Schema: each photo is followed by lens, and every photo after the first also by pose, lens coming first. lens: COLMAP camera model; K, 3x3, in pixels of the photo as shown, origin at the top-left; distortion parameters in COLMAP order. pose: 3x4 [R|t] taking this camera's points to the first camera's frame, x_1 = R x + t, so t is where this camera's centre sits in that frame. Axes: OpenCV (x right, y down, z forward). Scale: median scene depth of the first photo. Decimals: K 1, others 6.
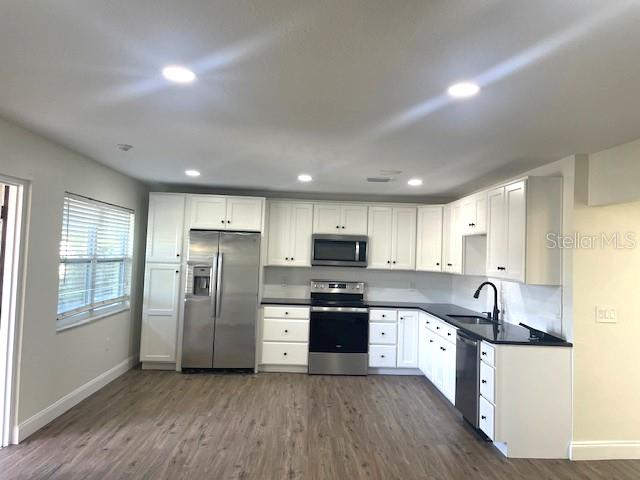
lens RADIAL K [[480.4, 0, 320.0], [0, 480.4, 240.0], [0, 0, 1]] dist [0.097035, -0.155125]
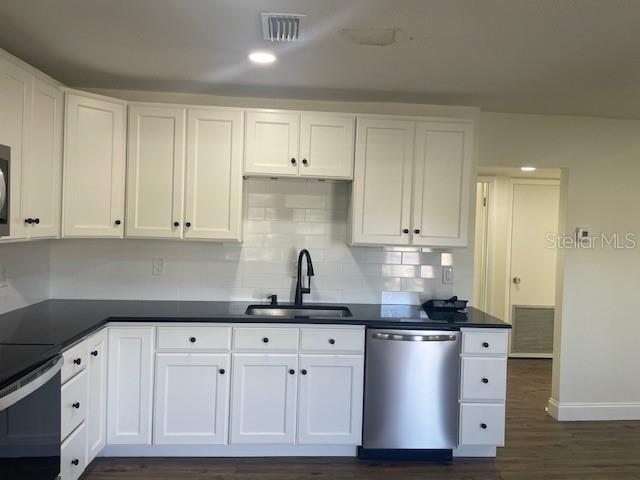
lens RADIAL K [[480.4, 0, 320.0], [0, 480.4, 240.0], [0, 0, 1]] dist [0.097035, -0.155125]
pose [[-0.031485, -0.069171, 0.997108, -0.258650], [-0.066350, 0.995547, 0.066968, 0.021624], [-0.997299, -0.064050, -0.035935, 0.823884]]
